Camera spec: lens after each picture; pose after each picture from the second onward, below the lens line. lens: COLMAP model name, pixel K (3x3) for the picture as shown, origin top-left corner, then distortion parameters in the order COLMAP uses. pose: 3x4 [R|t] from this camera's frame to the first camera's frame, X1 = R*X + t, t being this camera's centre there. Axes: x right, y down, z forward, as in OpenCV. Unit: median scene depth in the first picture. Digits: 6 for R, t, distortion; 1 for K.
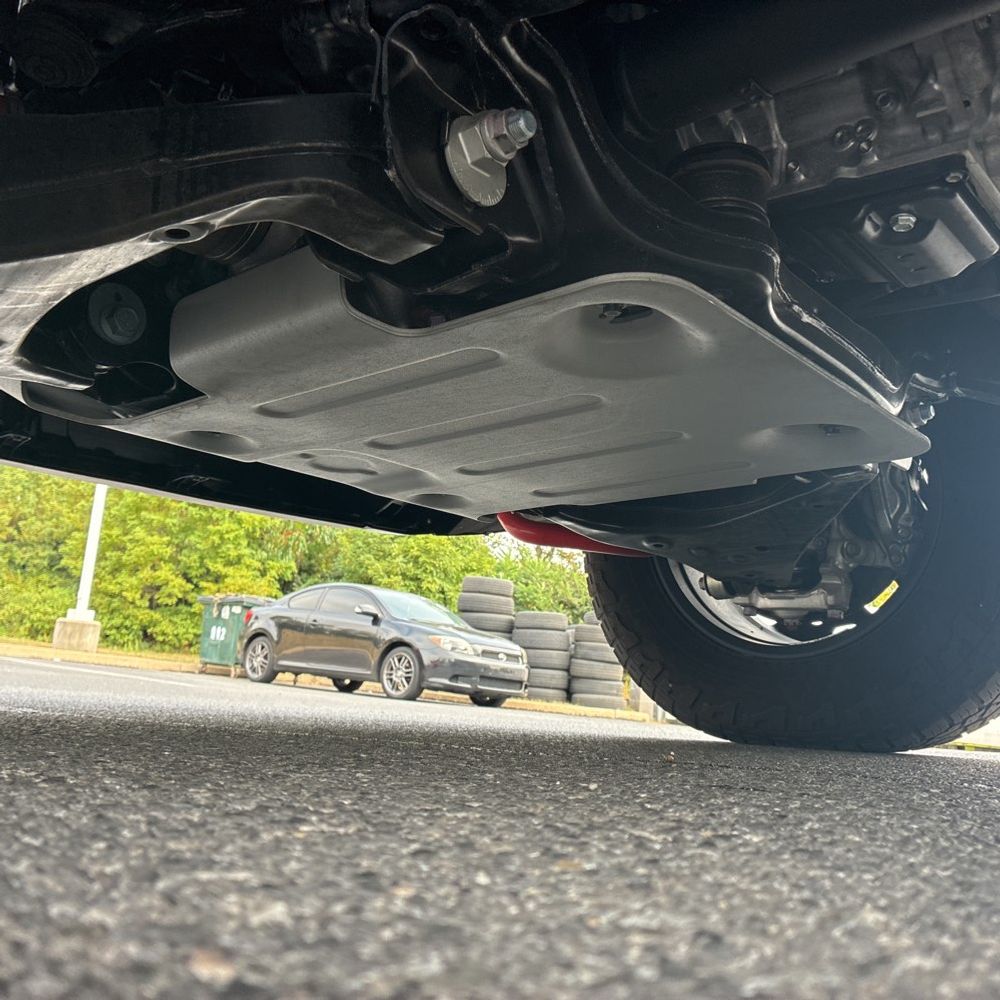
lens RADIAL K [[1005.5, 0, 499.2], [0, 1005.5, 500.2], [0, 0, 1]] dist [0.018469, 0.000000]
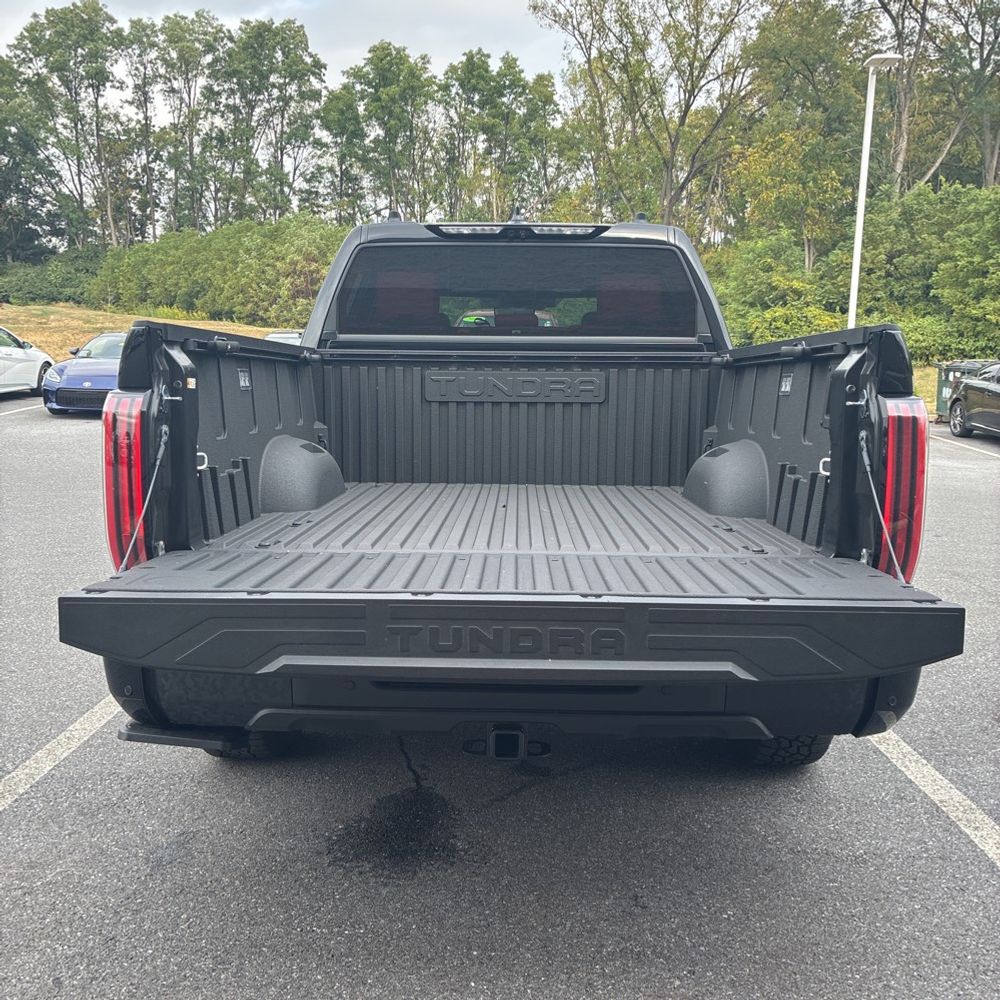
lens RADIAL K [[1005.5, 0, 498.3], [0, 1005.5, 502.8], [0, 0, 1]] dist [0.018469, 0.000000]
pose [[0.630456, 0.065826, -0.773429, 0.142939], [0.172373, 0.959647, 0.222183, -0.045636], [0.756844, -0.273395, 0.593668, -0.084393]]
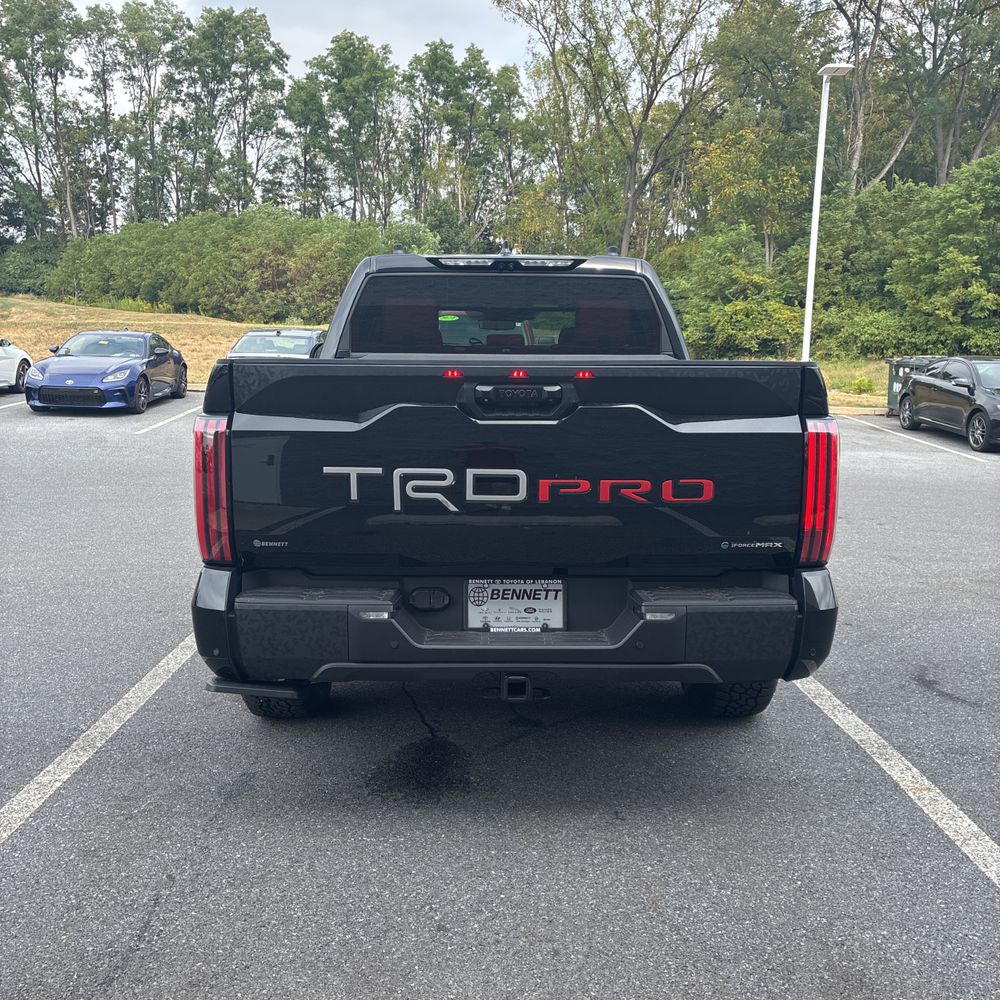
lens RADIAL K [[1005.5, 0, 508.3], [0, 1005.5, 500.9], [0, 0, 1]] dist [0.018469, 0.000000]
pose [[0.663961, 0.066940, -0.744765, 0.153672], [0.168863, 0.956834, 0.236544, -0.050510], [0.728451, -0.282820, 0.623997, -0.096648]]
